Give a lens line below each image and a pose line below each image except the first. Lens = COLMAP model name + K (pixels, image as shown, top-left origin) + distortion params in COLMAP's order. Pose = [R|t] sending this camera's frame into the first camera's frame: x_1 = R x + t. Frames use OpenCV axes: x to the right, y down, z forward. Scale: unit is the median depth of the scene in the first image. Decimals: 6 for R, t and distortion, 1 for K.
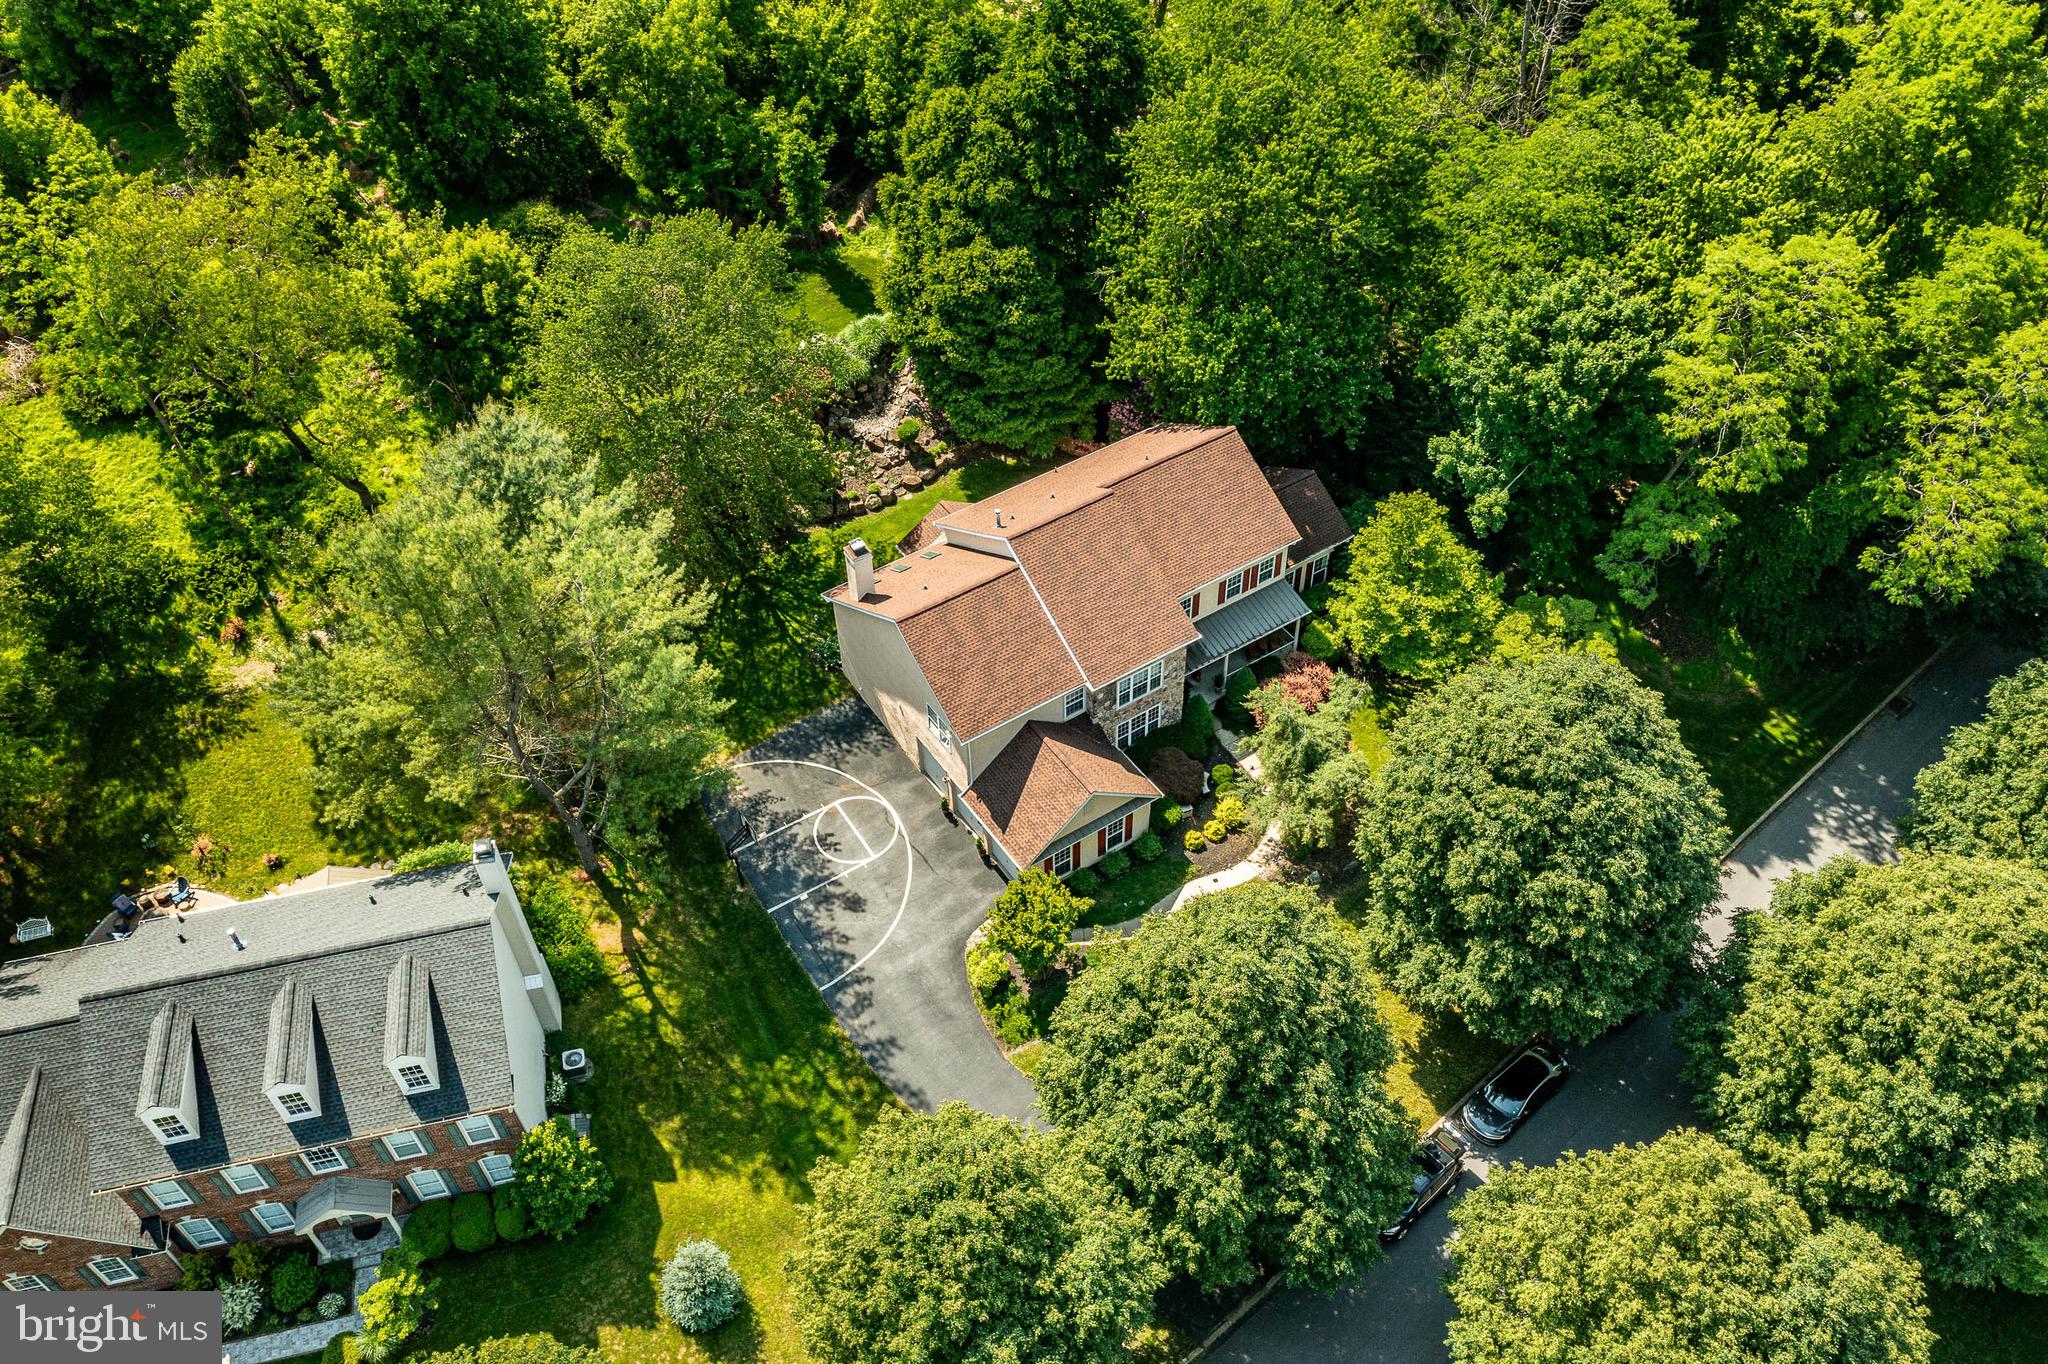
lens RADIAL K [[1630.6, 0, 1034.2], [0, 1630.6, 675.1], [0, 0, 1]] dist [-0.004017, 0.006586]
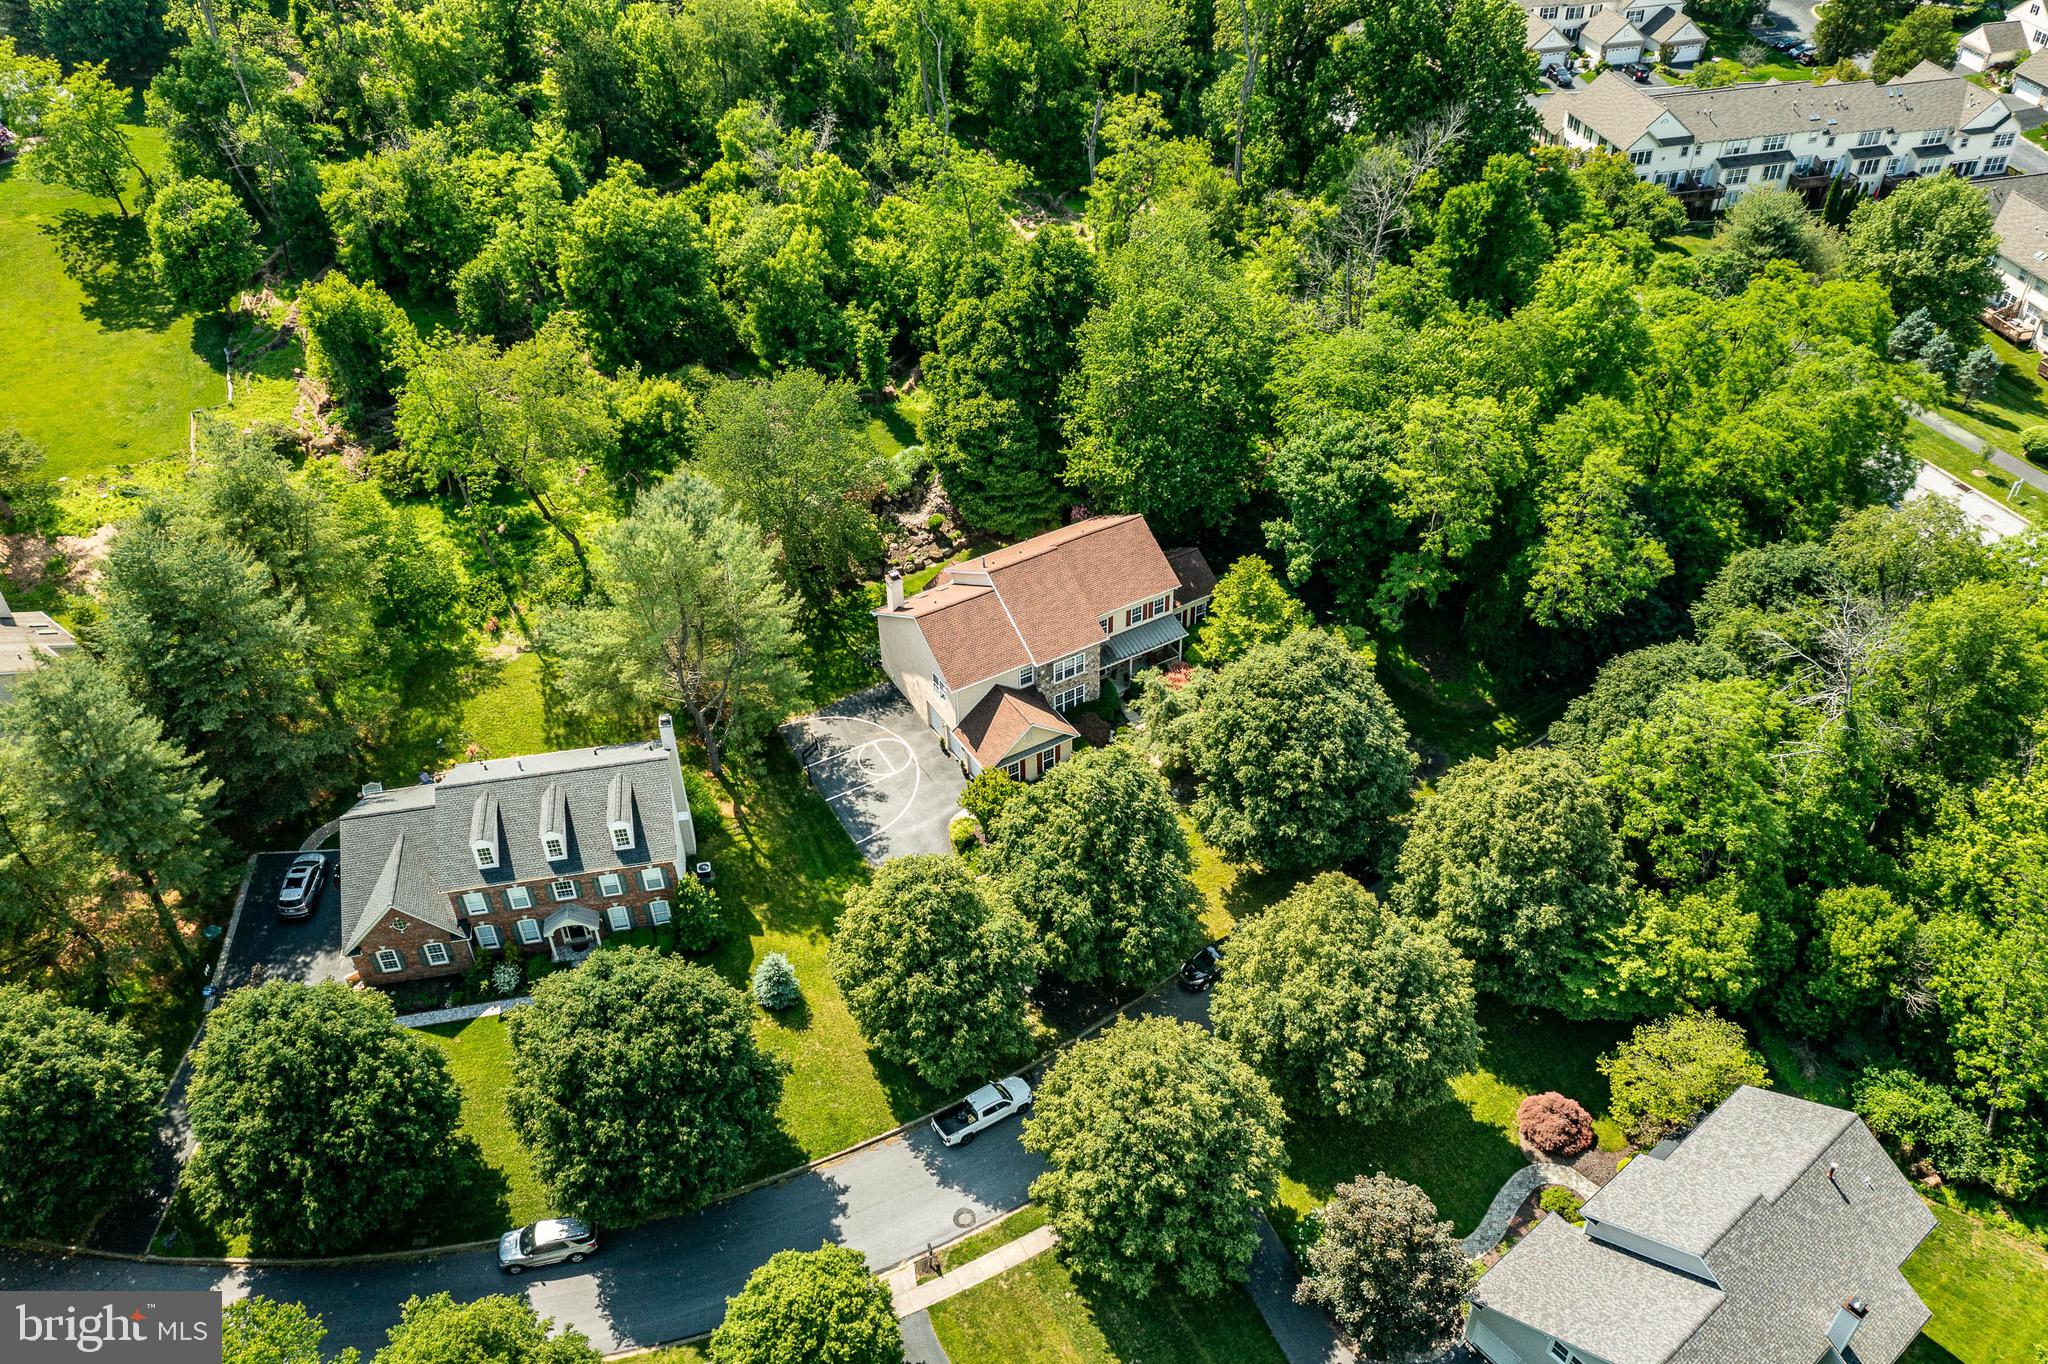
lens RADIAL K [[1630.6, 0, 1037.2], [0, 1630.6, 672.8], [0, 0, 1]] dist [-0.004017, 0.006586]
pose [[0.998812, 0.032550, -0.036256, 0.091638], [-0.036727, 0.991944, -0.121236, 0.202779], [0.032018, 0.122424, 0.991961, -0.560057]]
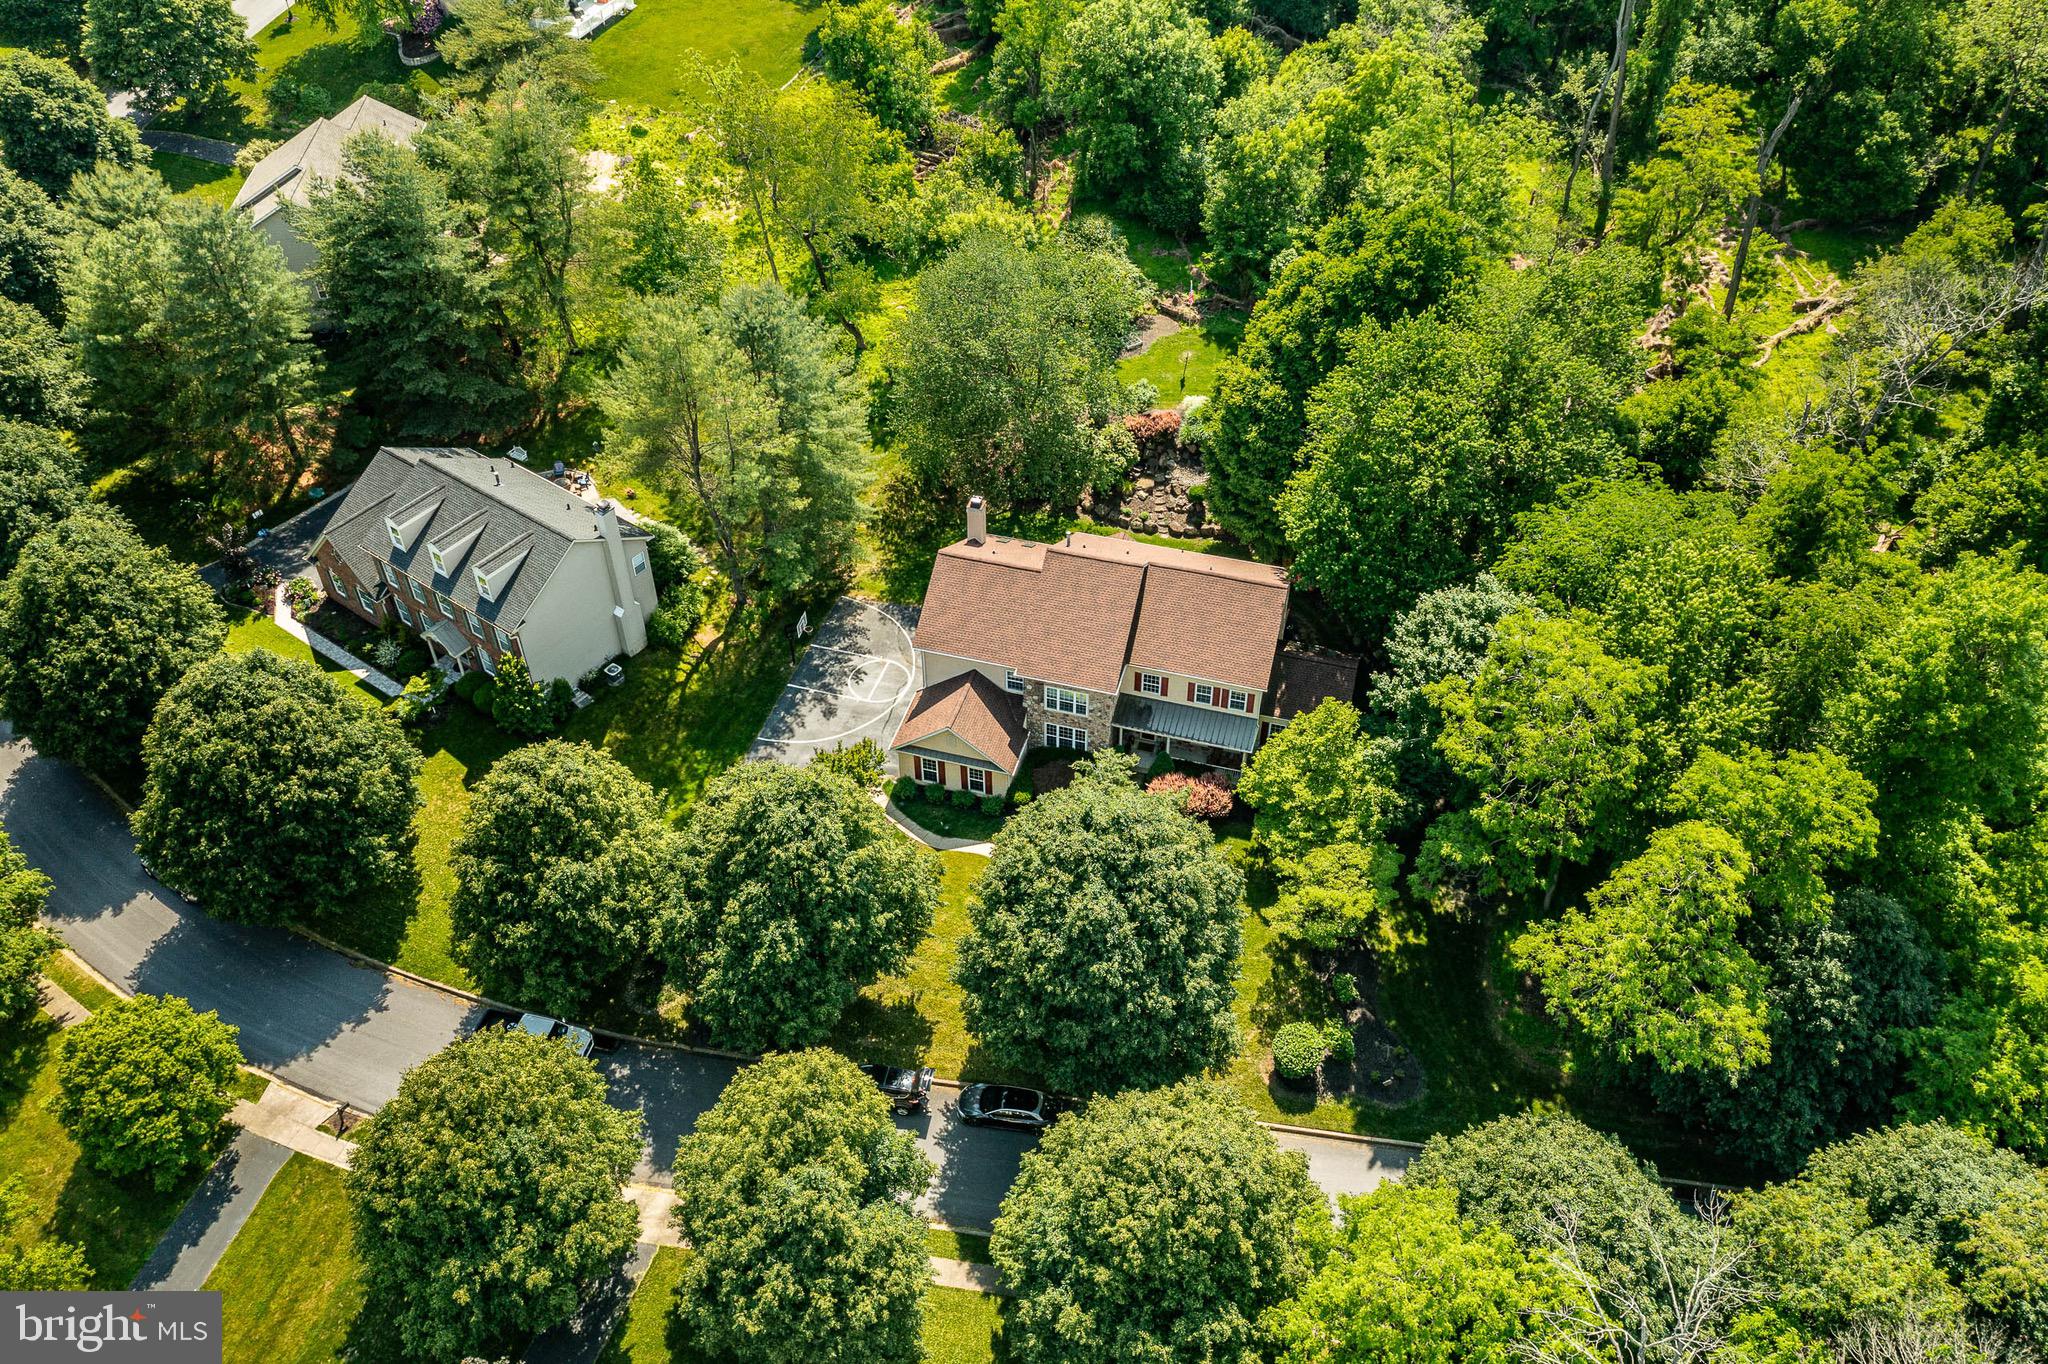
lens RADIAL K [[1630.6, 0, 1028.8], [0, 1630.6, 686.6], [0, 0, 1]] dist [-0.004017, 0.006586]
pose [[0.648457, 0.534461, -0.542084, 0.731102], [-0.553634, 0.819853, 0.146051, -0.173583], [0.522487, 0.205409, 0.827535, -0.065093]]
